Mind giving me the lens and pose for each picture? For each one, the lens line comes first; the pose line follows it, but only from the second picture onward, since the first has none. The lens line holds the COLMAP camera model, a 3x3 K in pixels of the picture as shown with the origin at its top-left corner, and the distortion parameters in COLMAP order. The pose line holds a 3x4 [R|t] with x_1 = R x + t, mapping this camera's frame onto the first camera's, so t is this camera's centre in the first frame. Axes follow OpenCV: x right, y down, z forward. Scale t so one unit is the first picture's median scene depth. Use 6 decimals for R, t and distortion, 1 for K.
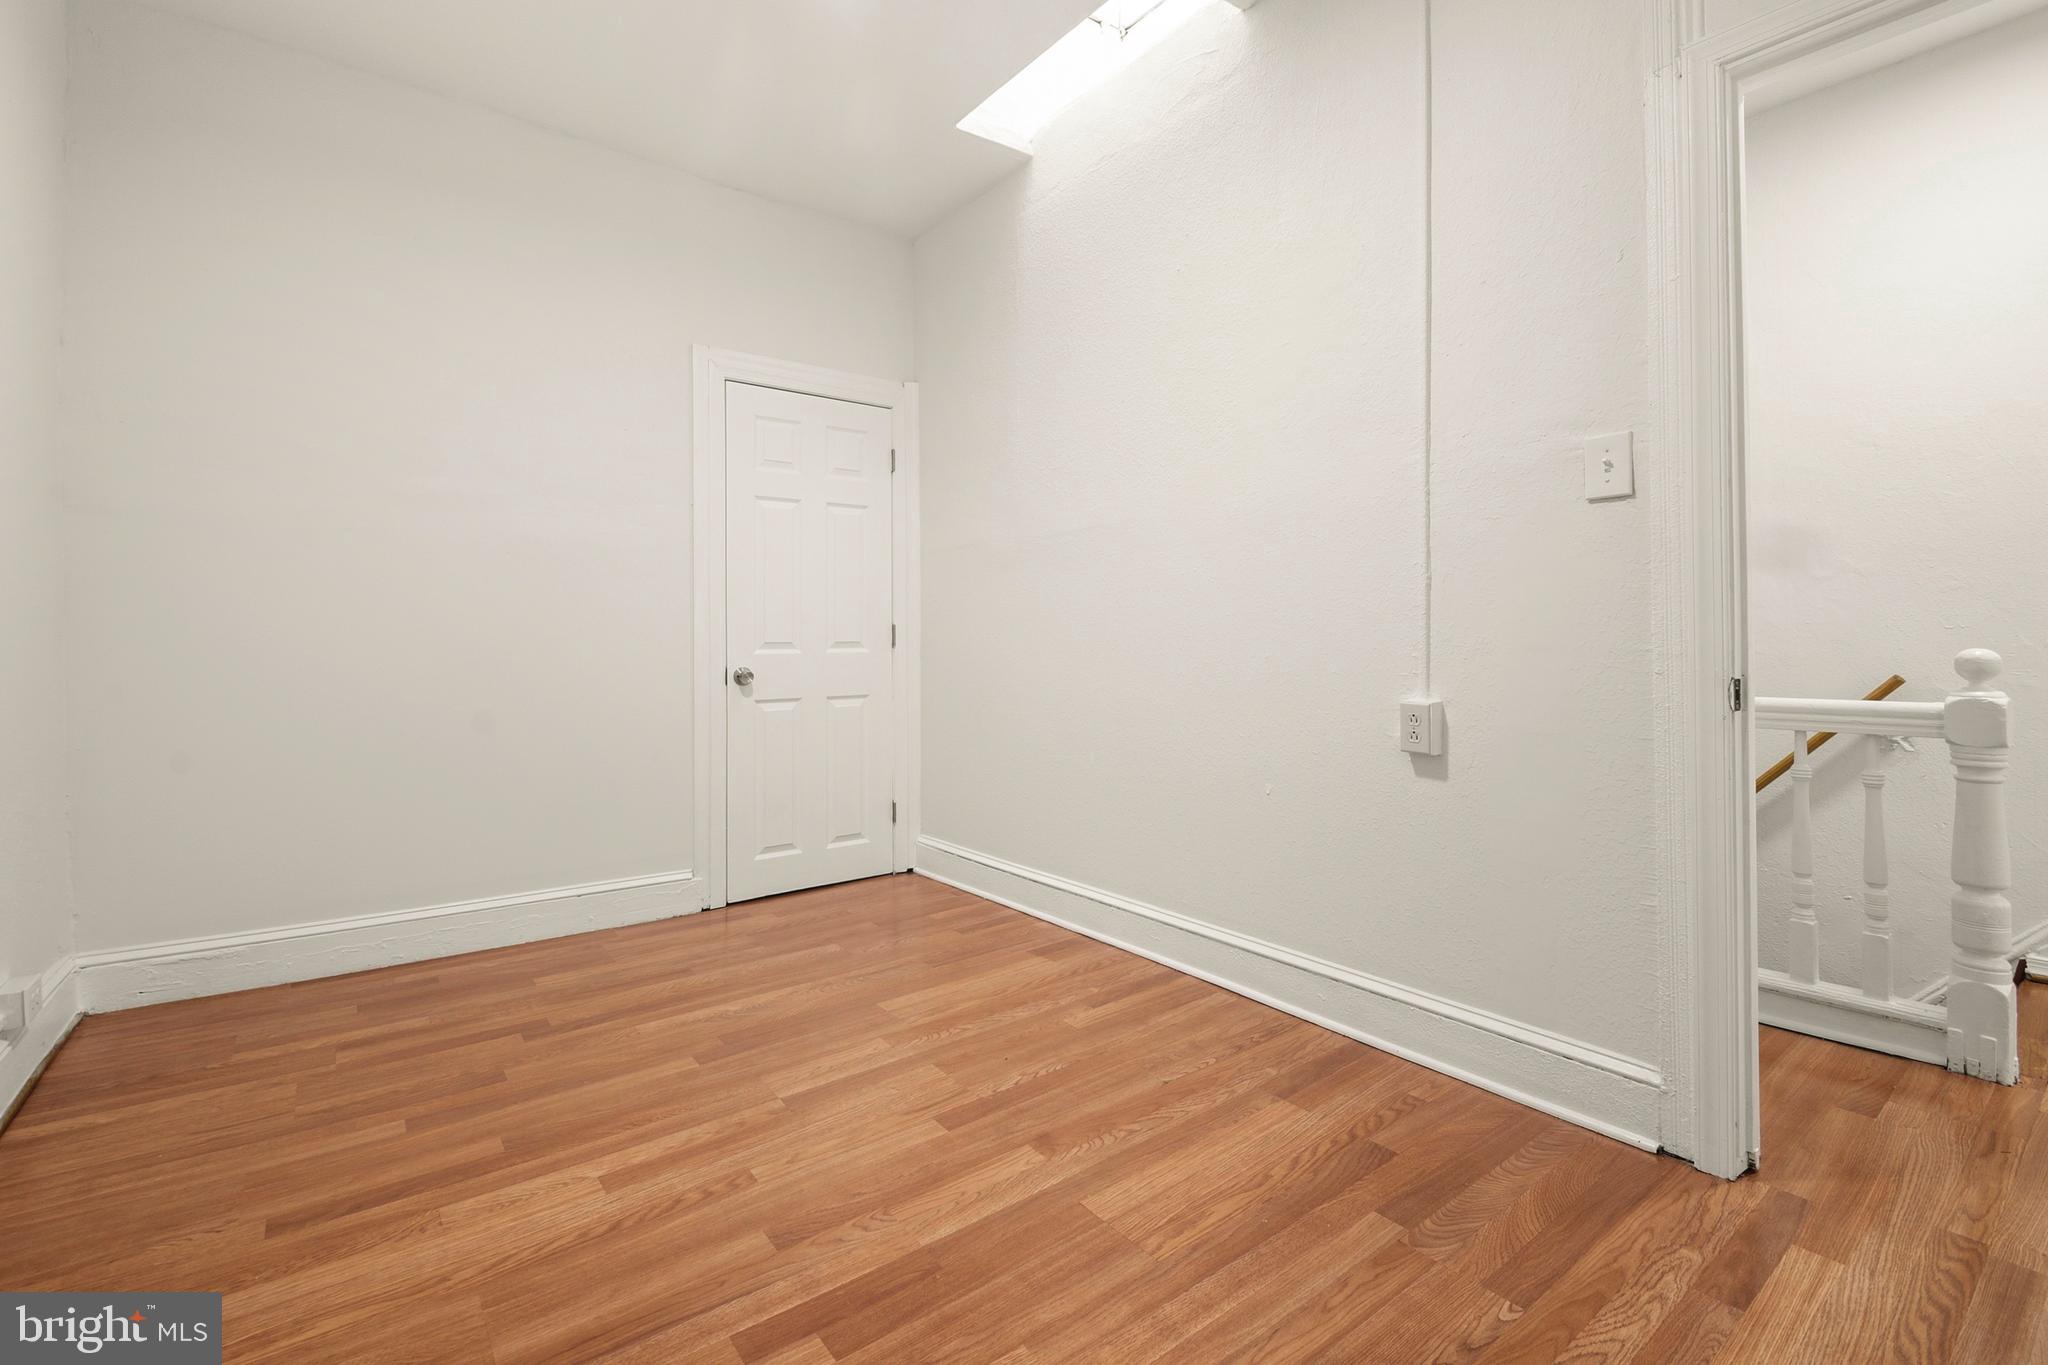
lens RADIAL K [[903.7, 0, 1009.0], [0, 903.7, 645.6], [0, 0, 1]] dist [0.028518, -0.022414]
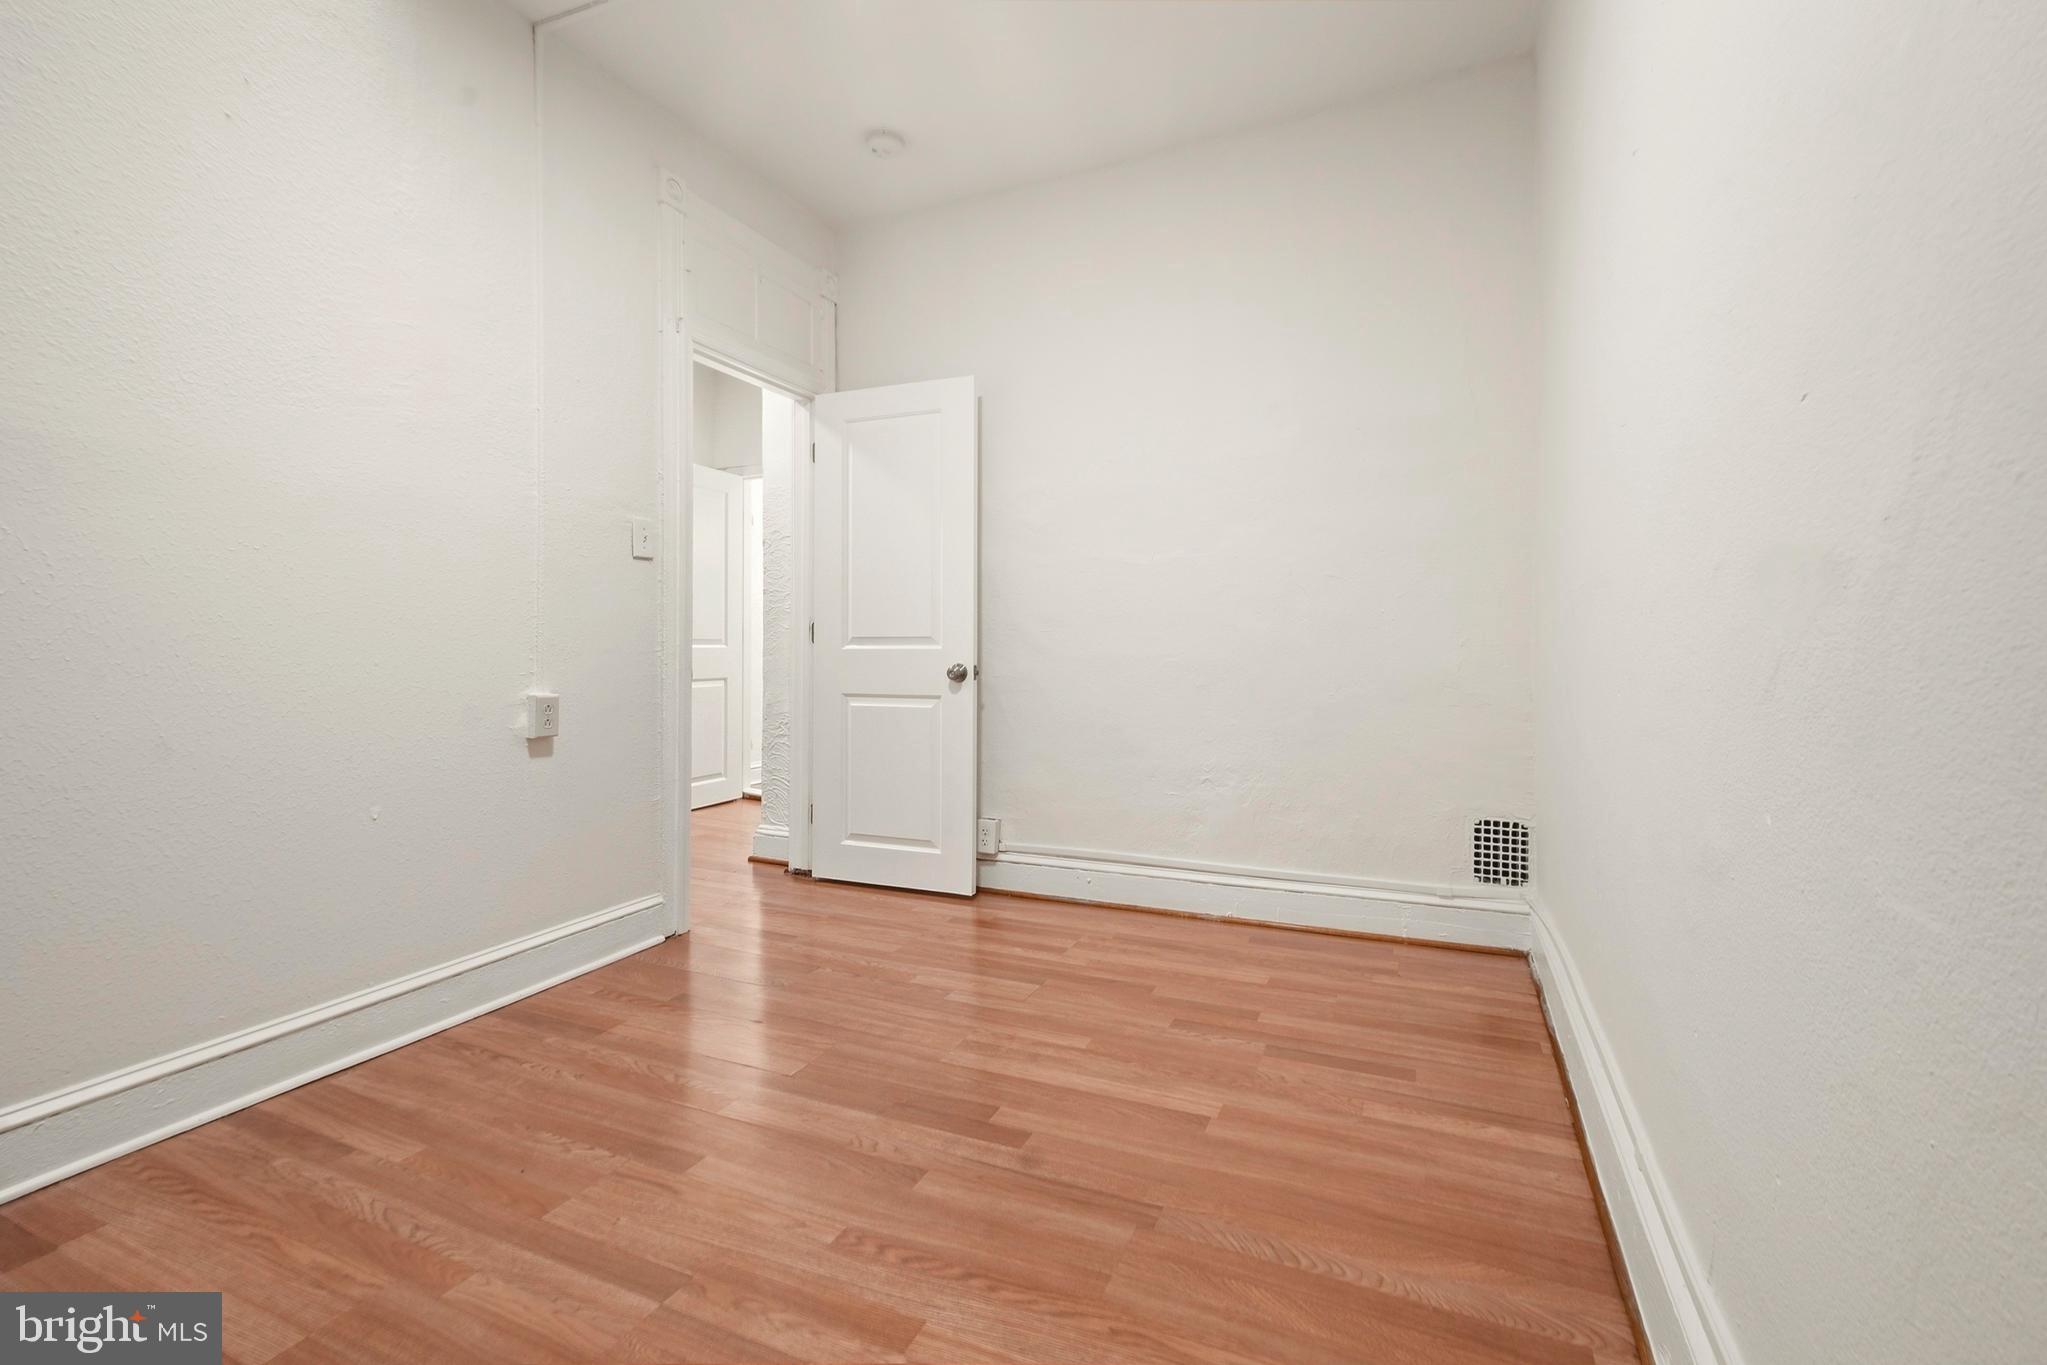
lens RADIAL K [[903.2, 0, 1008.5], [0, 903.2, 645.6], [0, 0, 1]] dist [0.028518, -0.022414]
pose [[-0.477926, 0.002684, 0.878396, -0.992253], [0.010922, 0.999936, 0.002887, -0.003152], [-0.878332, 0.010973, -0.477925, 1.096400]]
